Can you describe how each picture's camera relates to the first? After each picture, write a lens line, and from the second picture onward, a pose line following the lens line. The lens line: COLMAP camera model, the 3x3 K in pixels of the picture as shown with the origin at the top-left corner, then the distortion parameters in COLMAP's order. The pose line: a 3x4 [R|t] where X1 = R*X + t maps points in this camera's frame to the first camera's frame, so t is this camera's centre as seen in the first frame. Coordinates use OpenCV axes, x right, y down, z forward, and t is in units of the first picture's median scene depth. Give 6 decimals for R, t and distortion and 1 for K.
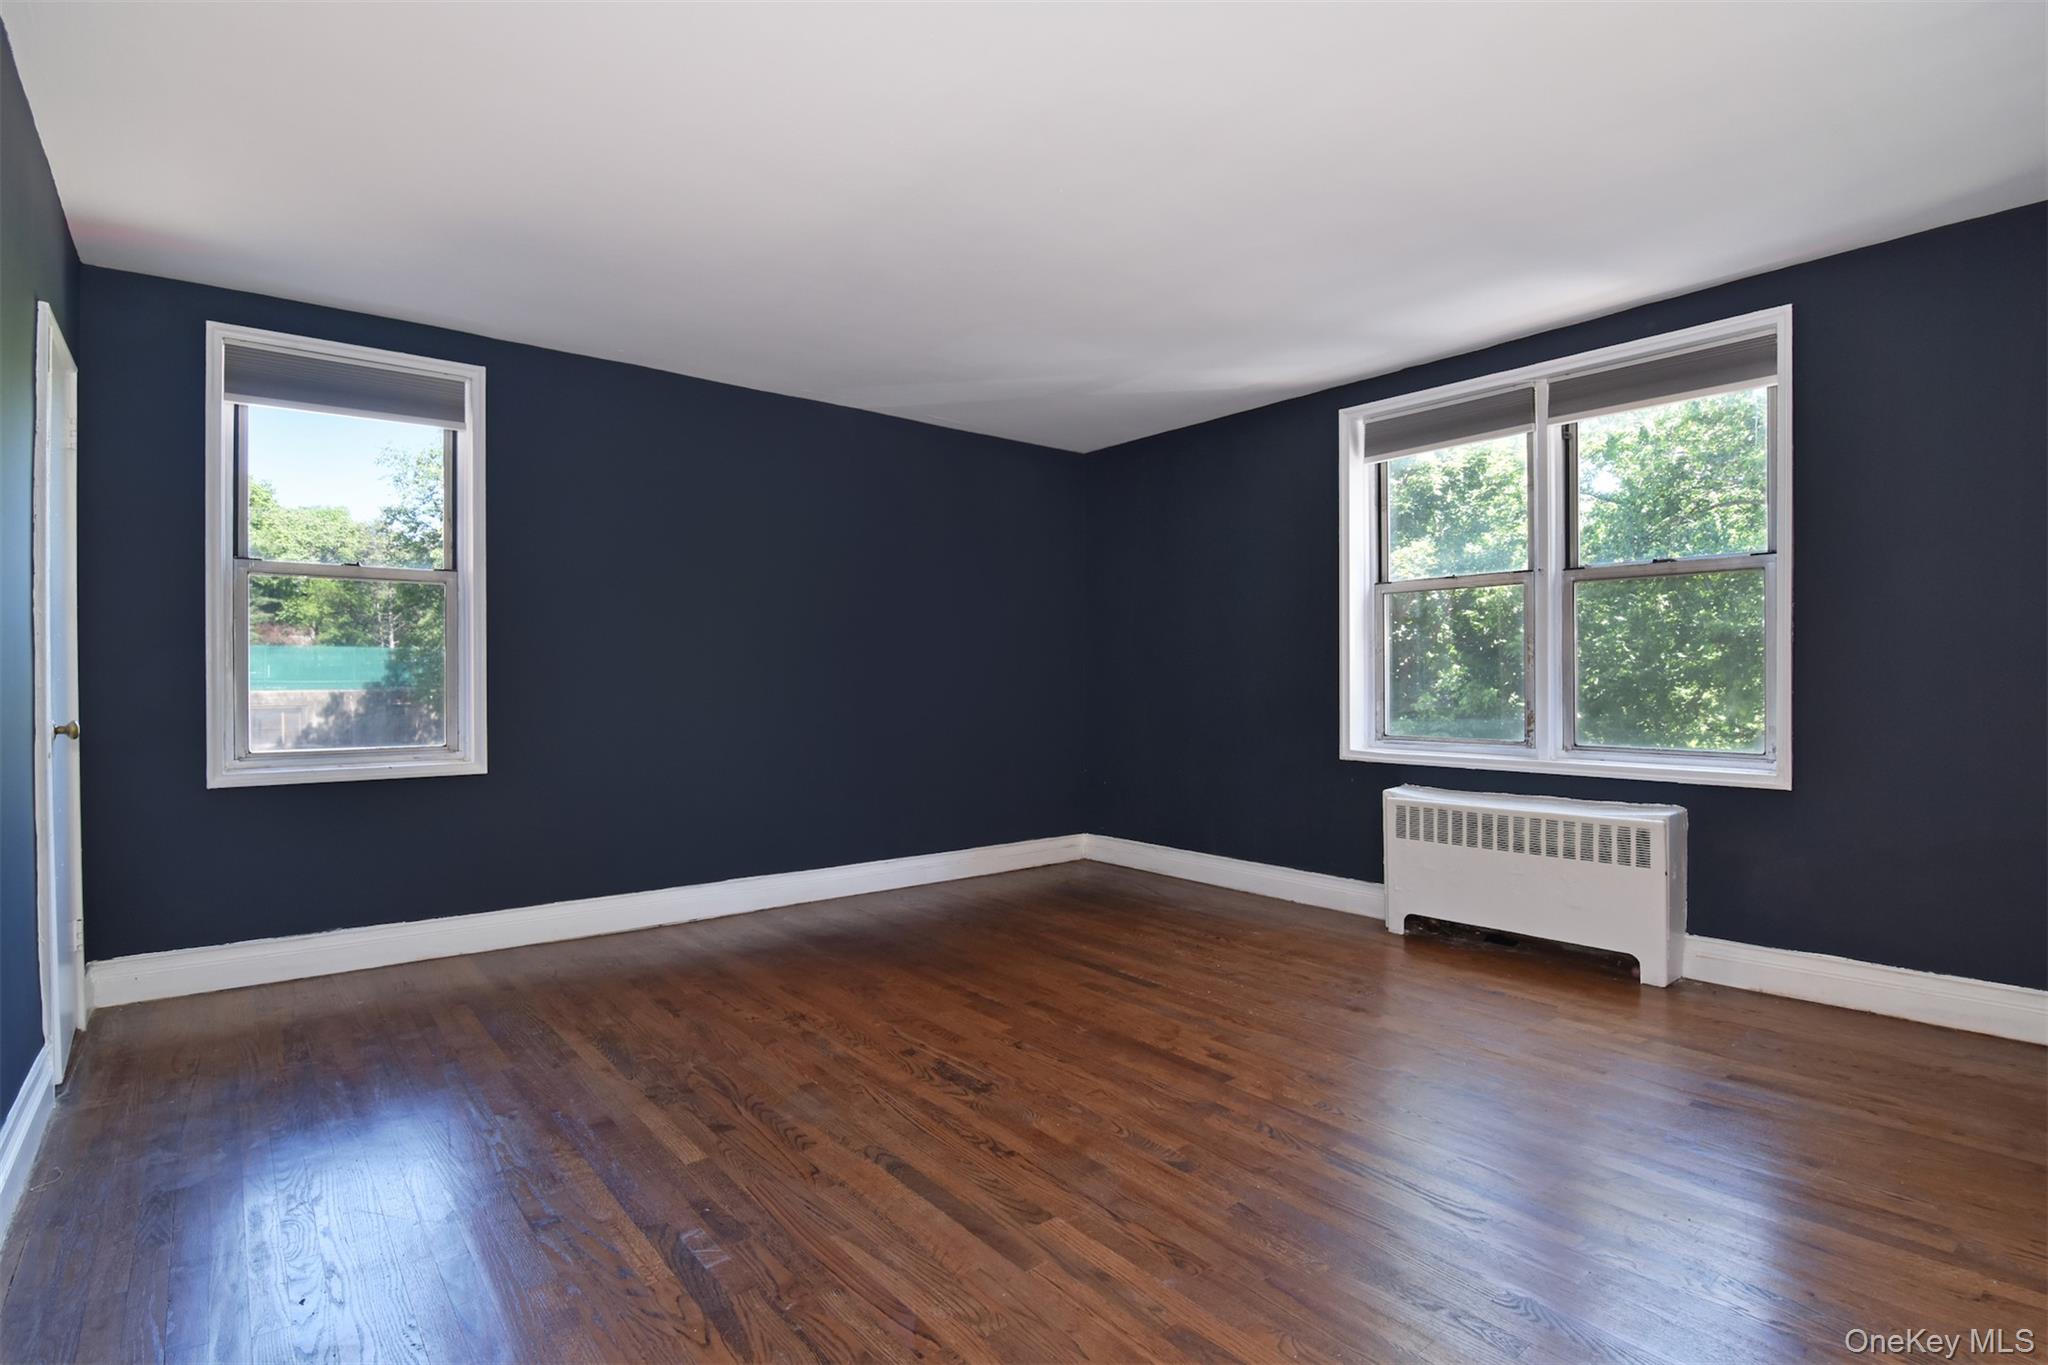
lens RADIAL K [[1015.0, 0, 1021.9], [0, 1015.0, 701.0], [0, 0, 1]] dist [-0.005128, -0.001288]
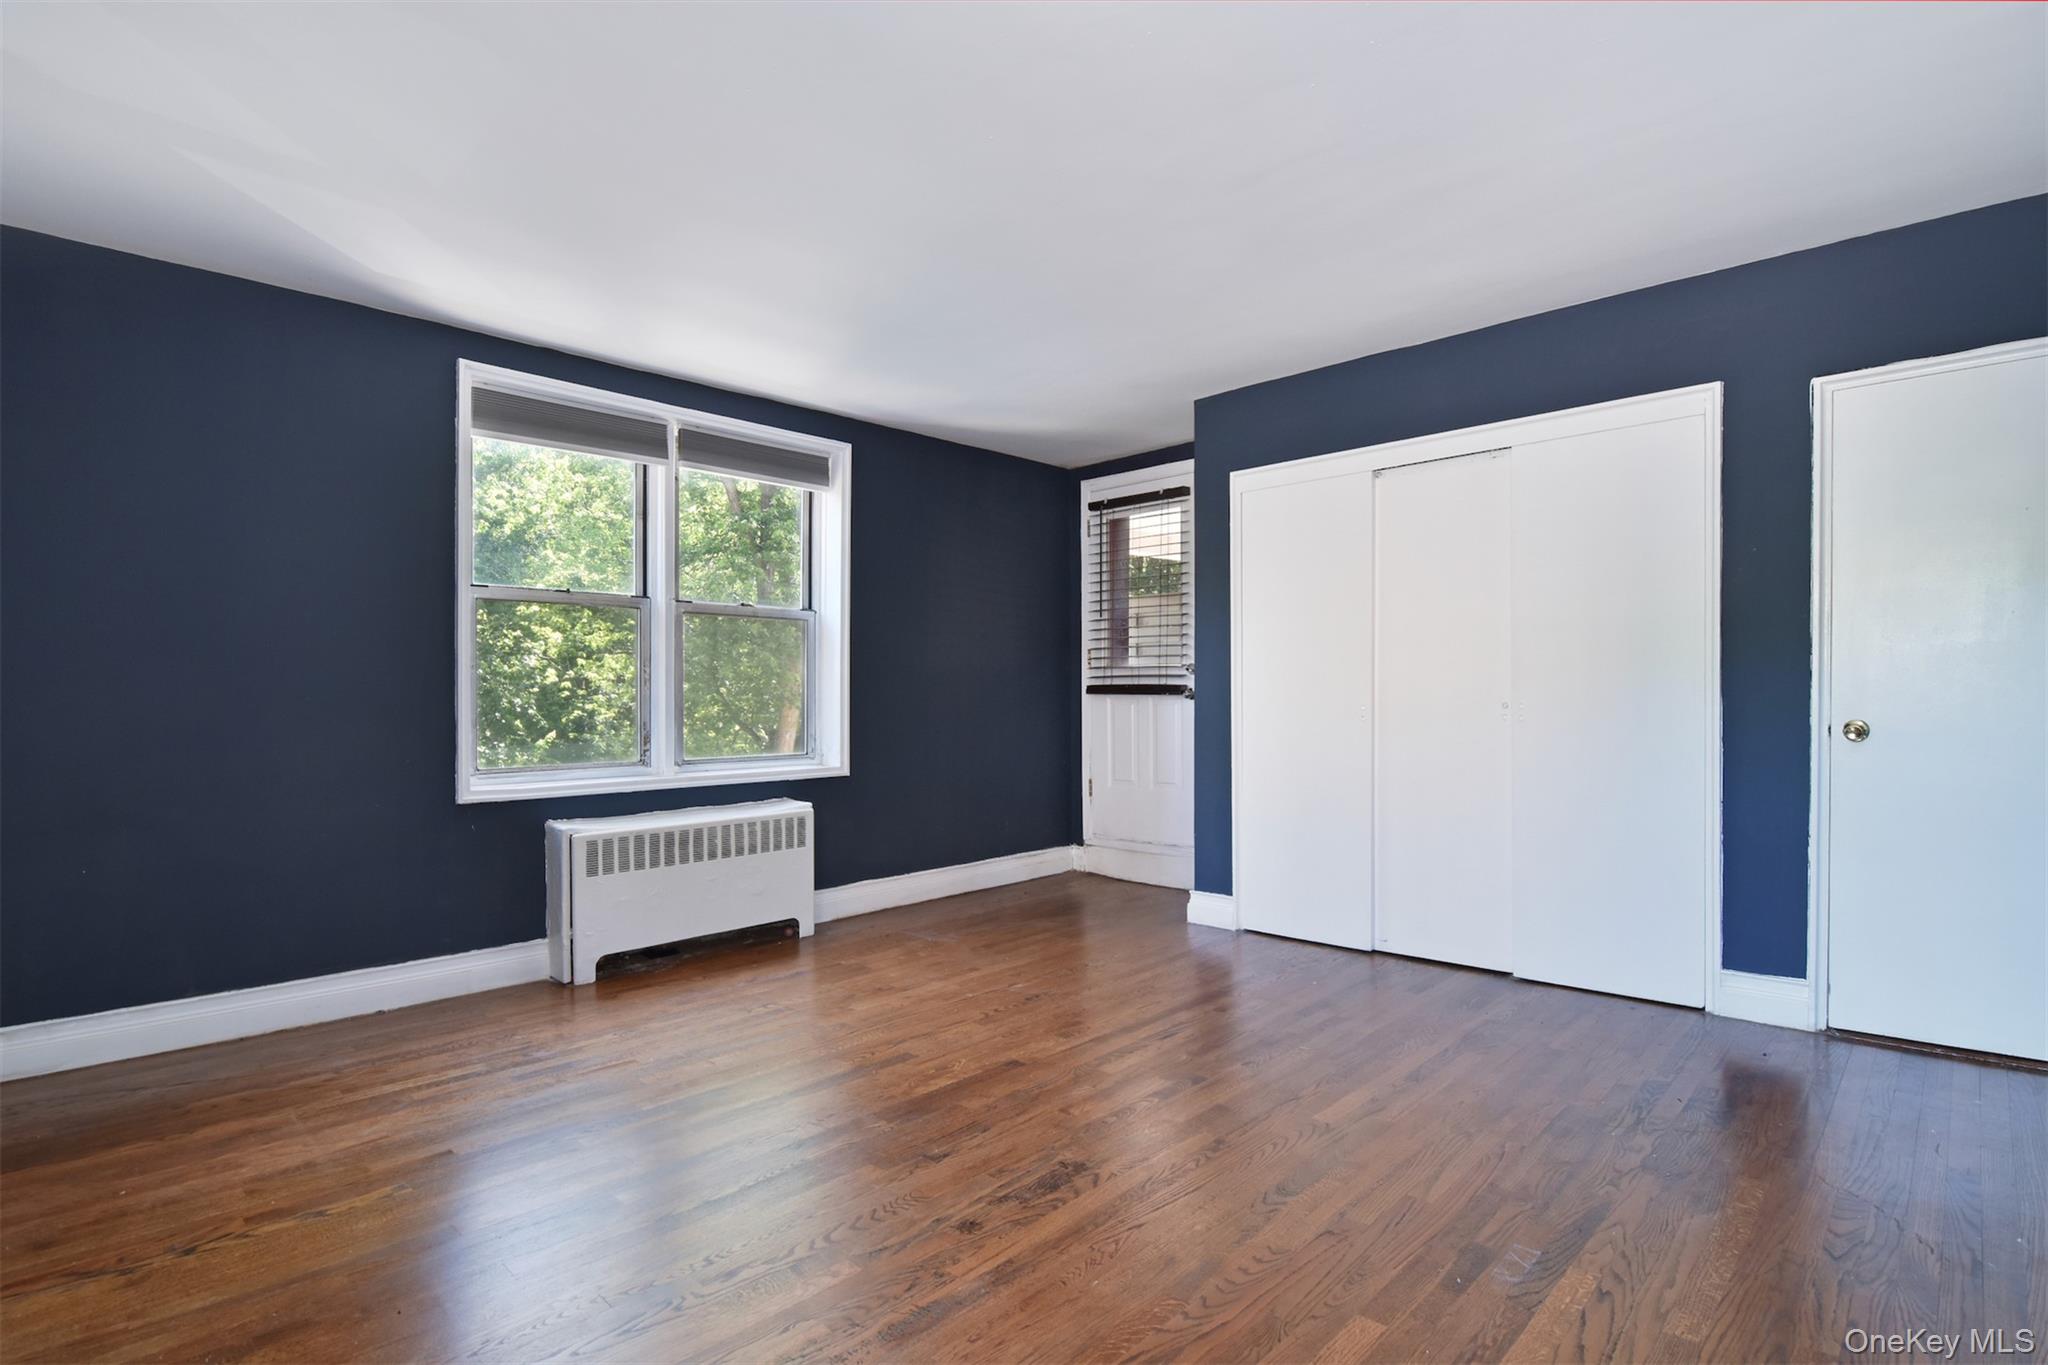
lens RADIAL K [[949.5, 0, 1062.4], [0, 949.5, 742.4], [0, 0, 1]] dist [-0.000771, -0.000103]
pose [[-0.123818, -0.041774, 0.991425, -0.565580], [0.028759, 0.998543, 0.045666, -0.012049], [-0.991888, 0.034167, -0.122436, 0.750311]]
